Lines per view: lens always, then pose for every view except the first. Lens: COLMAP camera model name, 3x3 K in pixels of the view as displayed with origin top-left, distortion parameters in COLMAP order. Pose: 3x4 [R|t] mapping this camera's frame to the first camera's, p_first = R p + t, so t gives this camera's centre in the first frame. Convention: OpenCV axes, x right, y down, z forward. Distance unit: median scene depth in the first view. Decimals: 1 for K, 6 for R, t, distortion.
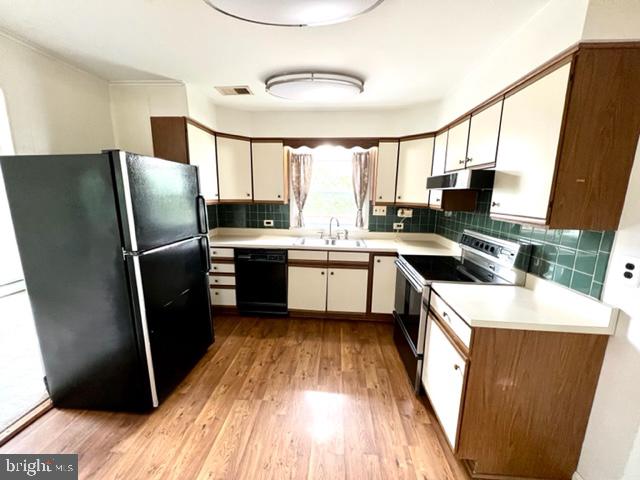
lens RADIAL K [[257.7, 0, 320.0], [0, 257.7, 240.0], [0, 0, 1]] dist [0.000365, 0.000067]
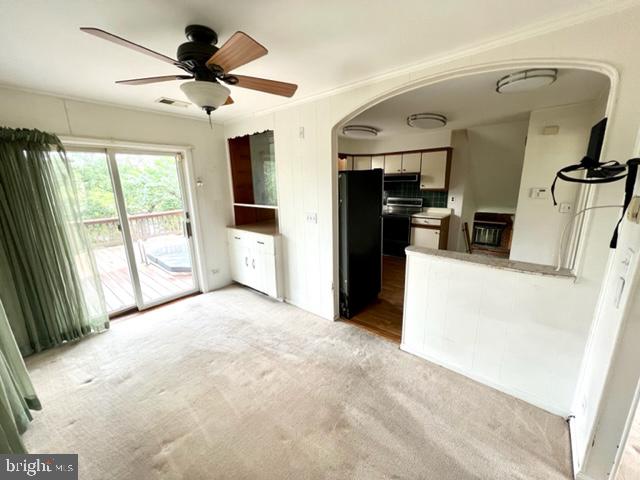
lens RADIAL K [[256.0, 0, 320.0], [0, 256.0, 240.0], [0, 0, 1]] dist [-0.001549, -0.000273]
pose [[0.593921, -0.207727, 0.777244, -1.420975], [0.174511, 0.976354, 0.127591, -0.058930], [-0.785369, 0.059858, 0.616127, 0.052445]]
